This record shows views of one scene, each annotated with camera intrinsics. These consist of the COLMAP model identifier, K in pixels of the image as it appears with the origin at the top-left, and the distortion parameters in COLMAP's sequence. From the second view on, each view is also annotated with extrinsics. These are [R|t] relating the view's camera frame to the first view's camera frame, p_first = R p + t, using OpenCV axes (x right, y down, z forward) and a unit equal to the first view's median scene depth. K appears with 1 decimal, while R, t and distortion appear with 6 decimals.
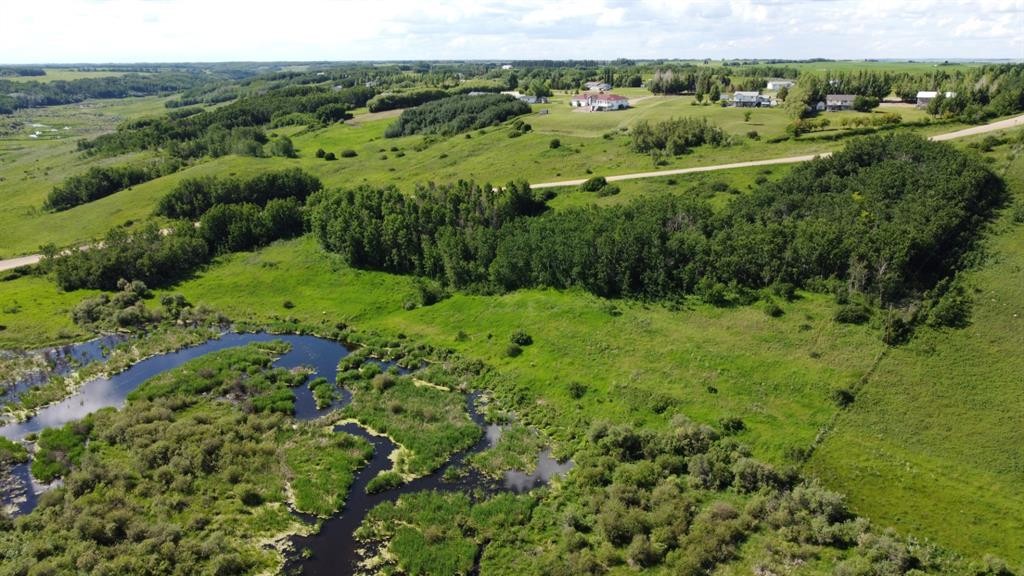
lens RADIAL K [[777.9, 0, 510.4], [0, 777.9, 290.3], [0, 0, 1]] dist [0.001281, -0.003971]
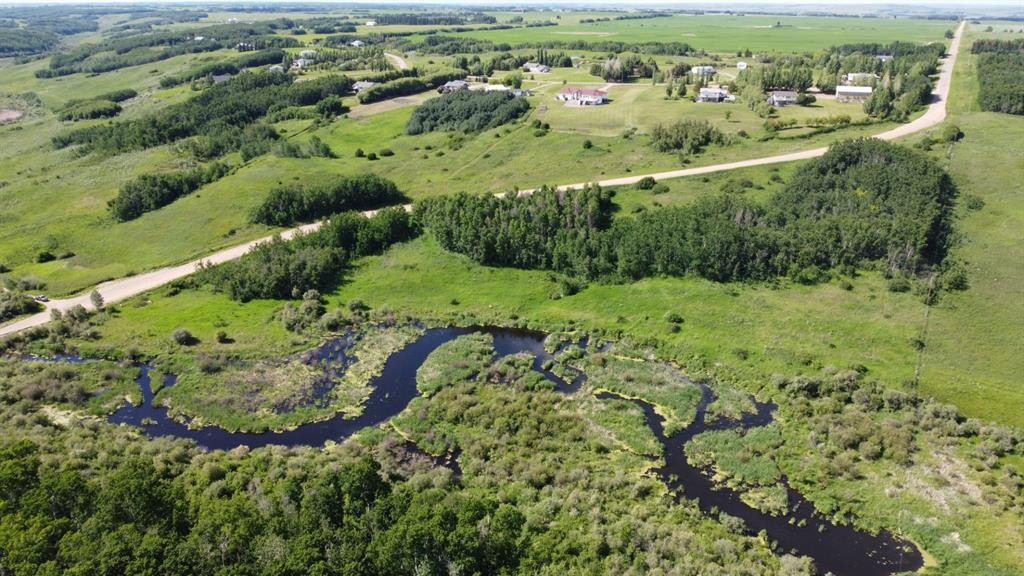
lens RADIAL K [[777.9, 0, 511.9], [0, 777.9, 290.1], [0, 0, 1]] dist [0.001281, -0.003971]
pose [[0.975847, -0.069003, 0.207272, -0.454750], [0.054841, 0.995800, 0.073319, -0.085635], [-0.211460, -0.060181, 0.975532, -0.217299]]
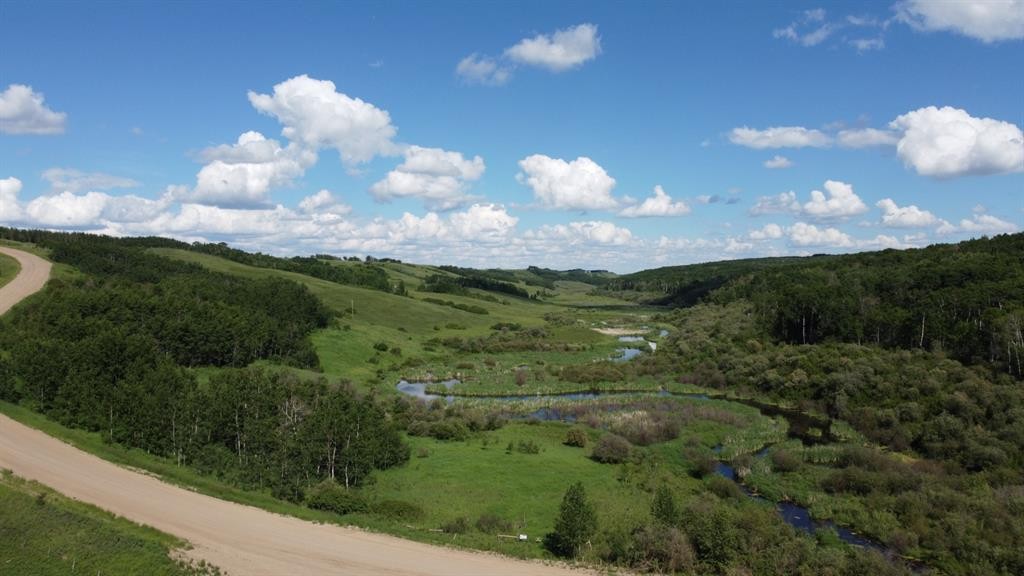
lens RADIAL K [[777.9, 0, 510.8], [0, 777.9, 286.2], [0, 0, 1]] dist [0.001281, -0.003971]
pose [[-0.529835, -0.005816, 0.848081, -1.125508], [0.251320, 0.953986, 0.163553, -0.188814], [-0.810008, 0.299796, -0.503993, 1.262621]]
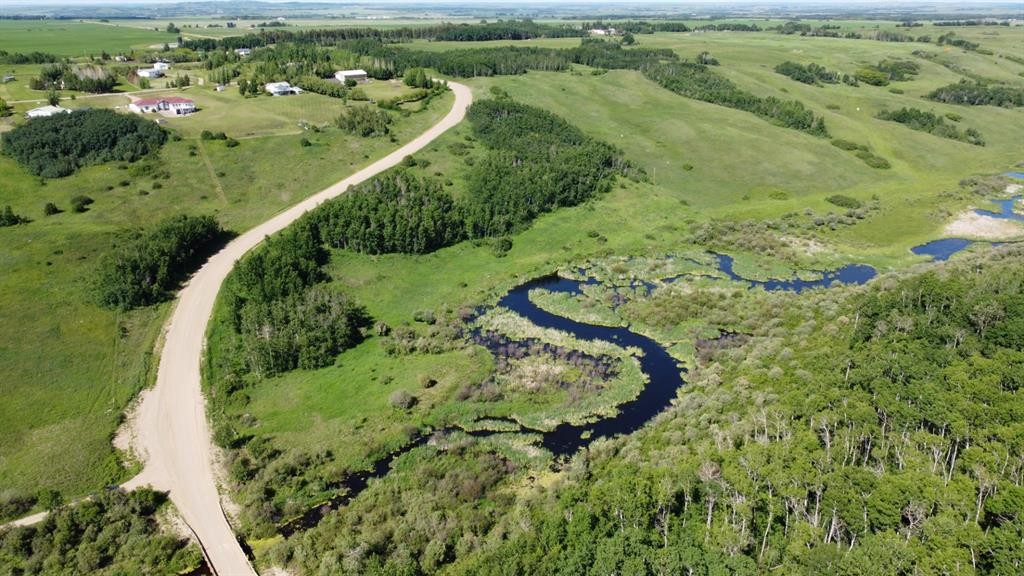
lens RADIAL K [[777.9, 0, 511.0], [0, 777.9, 292.1], [0, 0, 1]] dist [0.001281, -0.003971]
pose [[0.261218, -0.339992, 0.903422, -1.453567], [0.278944, 0.922575, 0.266545, -0.296304], [-0.924097, 0.182377, 0.335832, 0.497557]]
